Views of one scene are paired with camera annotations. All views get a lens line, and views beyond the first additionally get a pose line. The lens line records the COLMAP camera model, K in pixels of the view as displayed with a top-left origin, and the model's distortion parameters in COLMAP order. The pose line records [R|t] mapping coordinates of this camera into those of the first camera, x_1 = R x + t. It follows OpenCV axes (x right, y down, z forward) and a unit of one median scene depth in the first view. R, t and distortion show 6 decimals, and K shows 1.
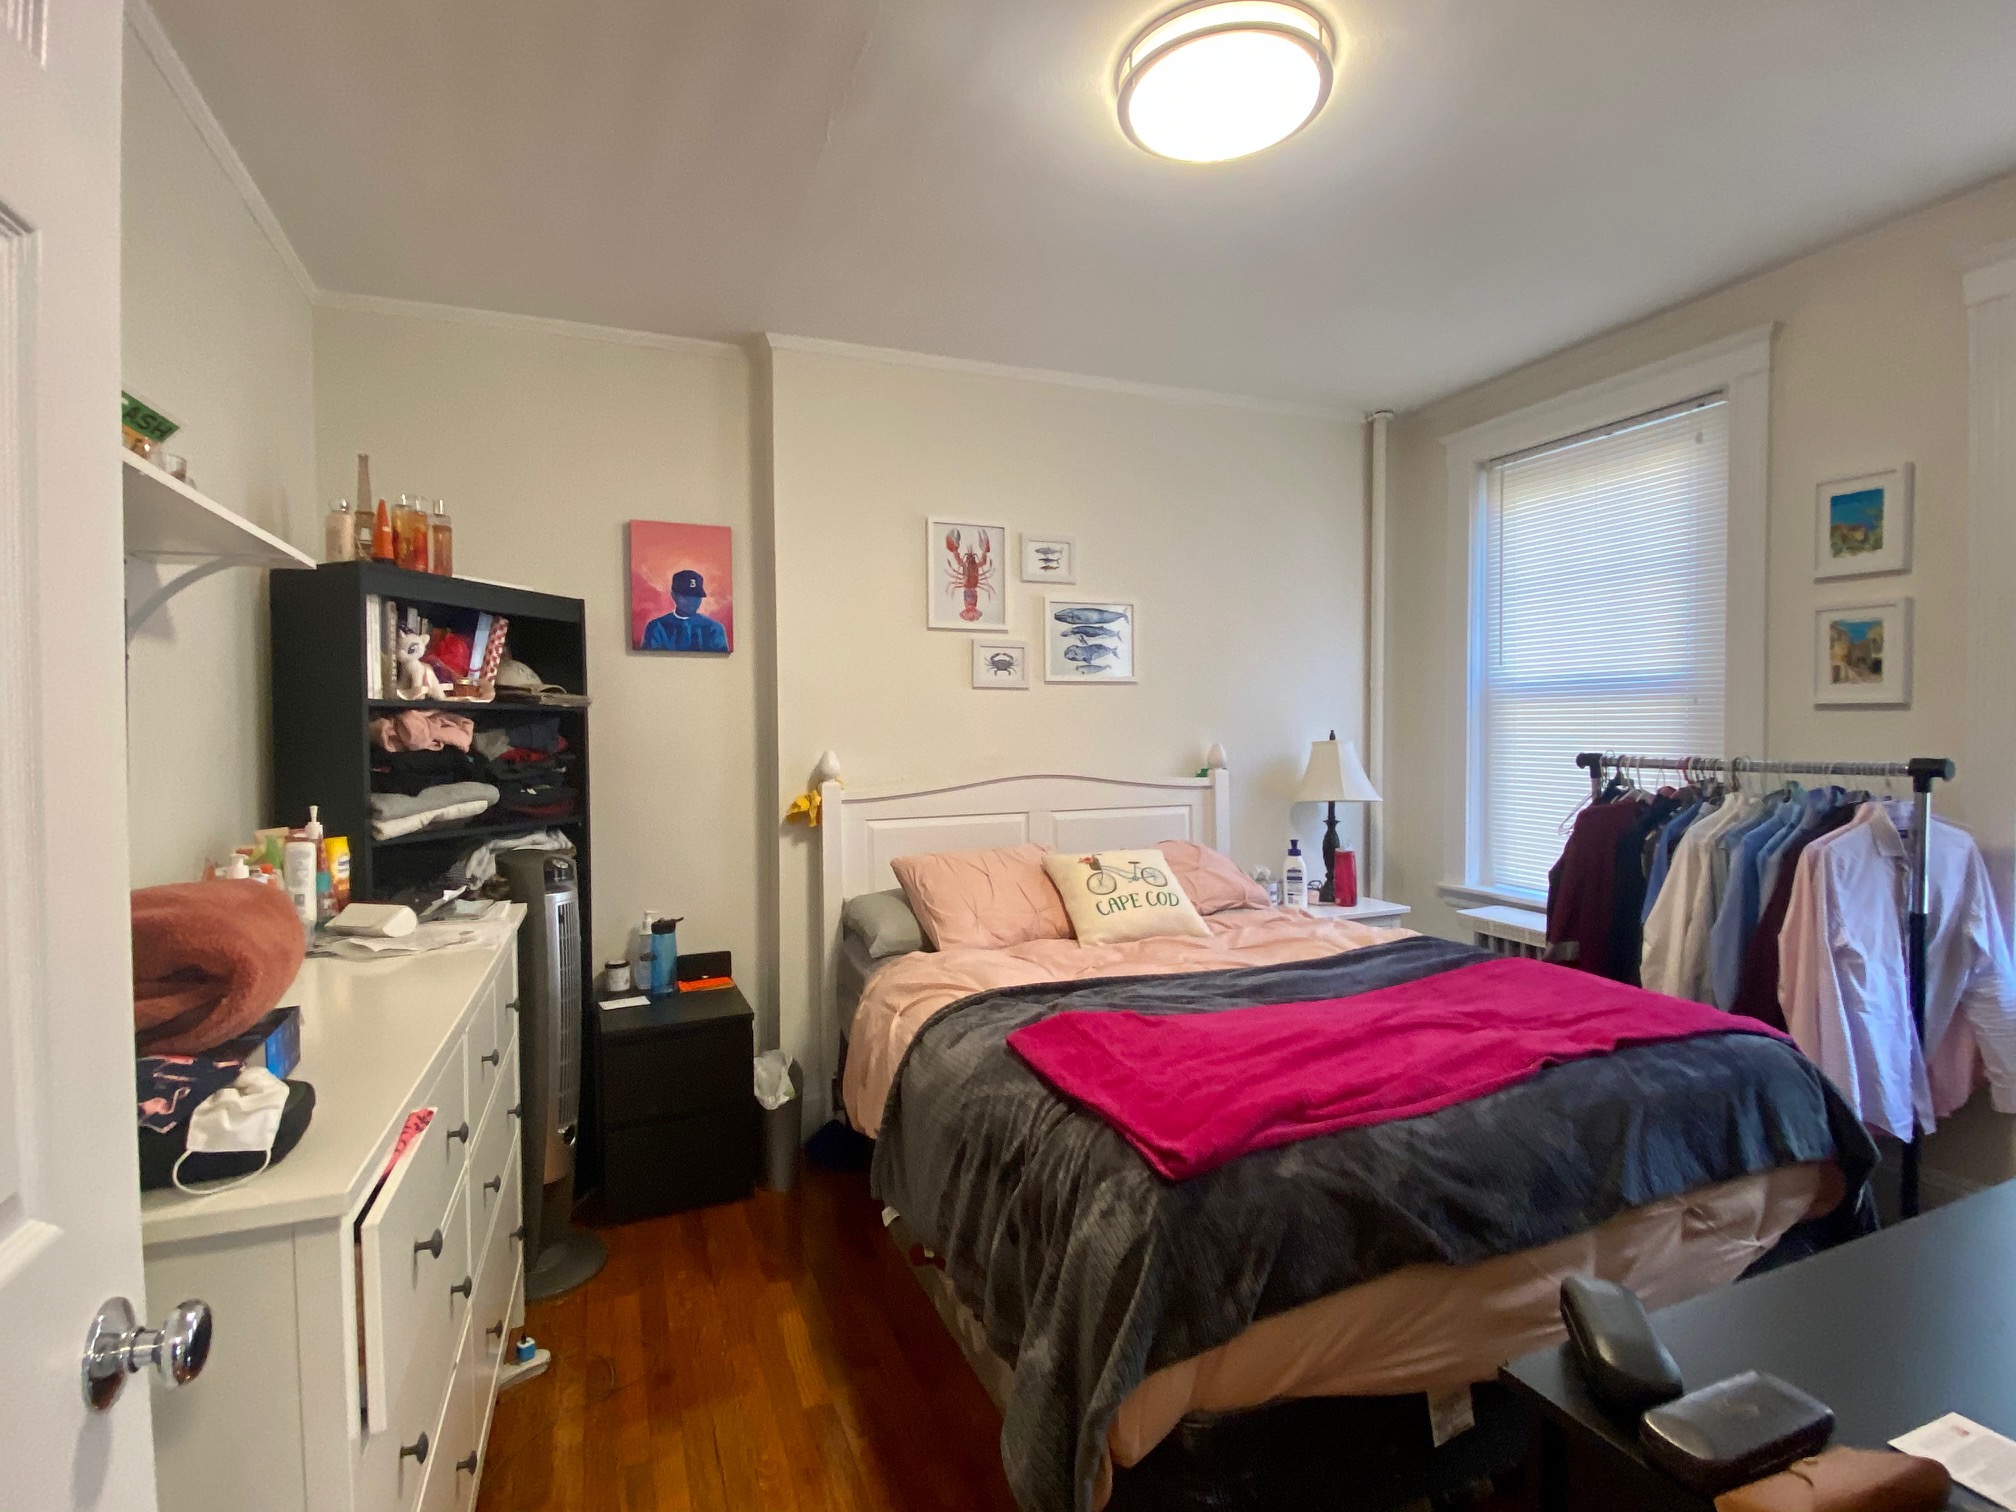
lens RADIAL K [[985.9, 0, 1011.8], [0, 985.9, 735.0], [0, 0, 1]] dist [0.049294, -0.037987]
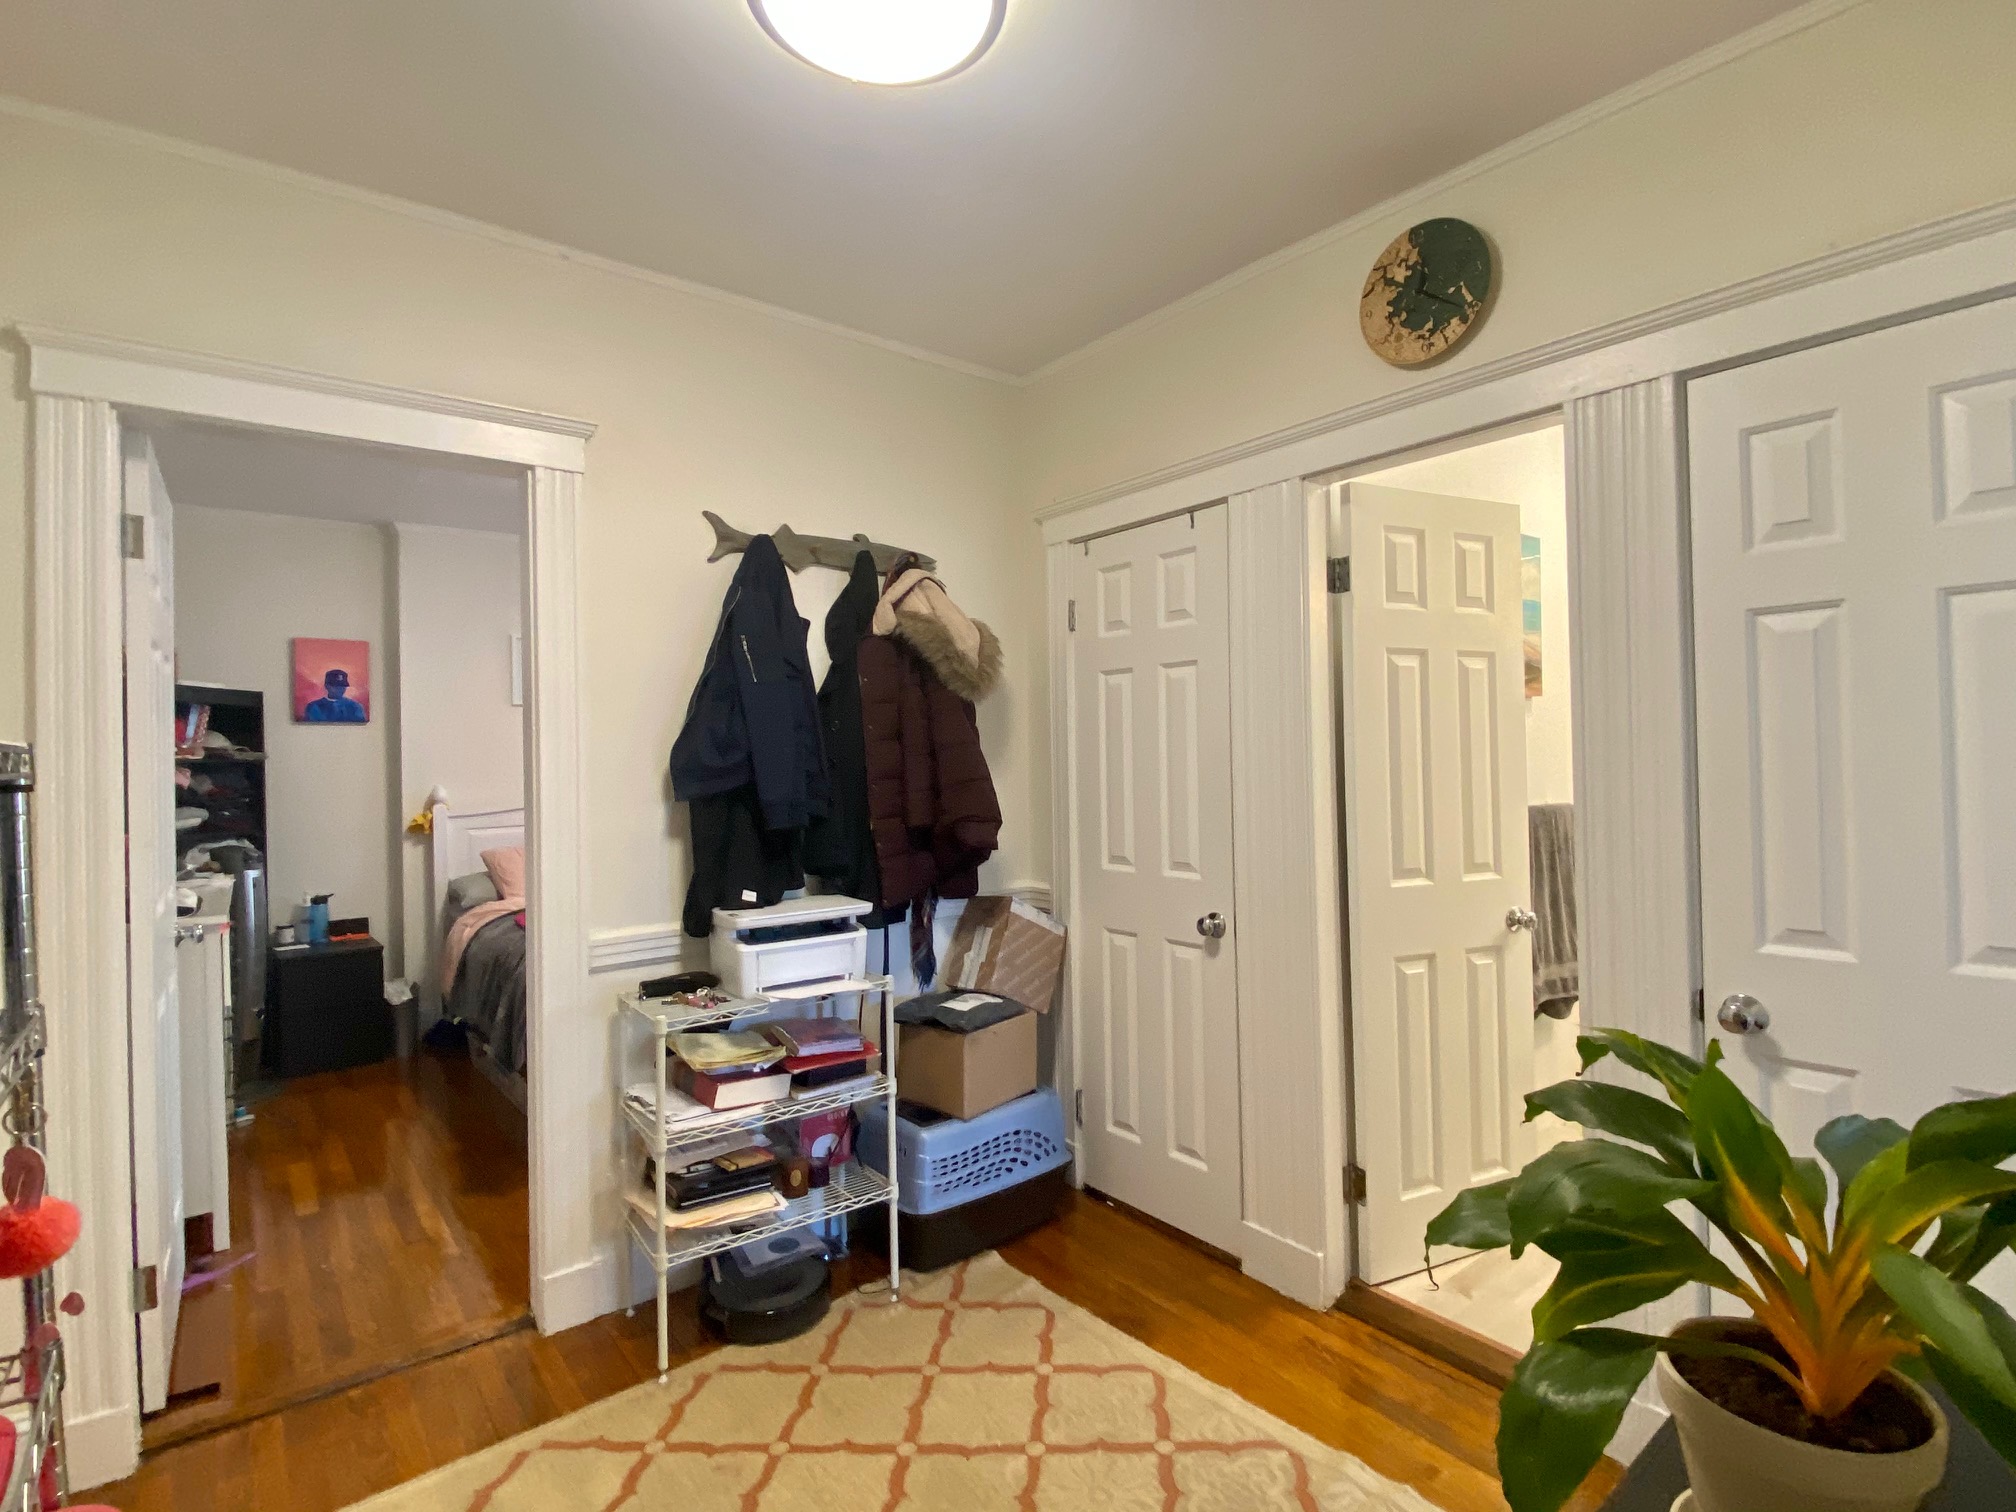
lens RADIAL K [[980.5, 0, 997.4], [0, 980.5, 747.7], [0, 0, 1]] dist [0.032084, -0.036205]
pose [[0.960940, -0.008126, 0.276638, 0.244230], [0.015421, 0.999588, -0.024203, 0.007520], [-0.276328, 0.027523, 0.960669, -0.786679]]
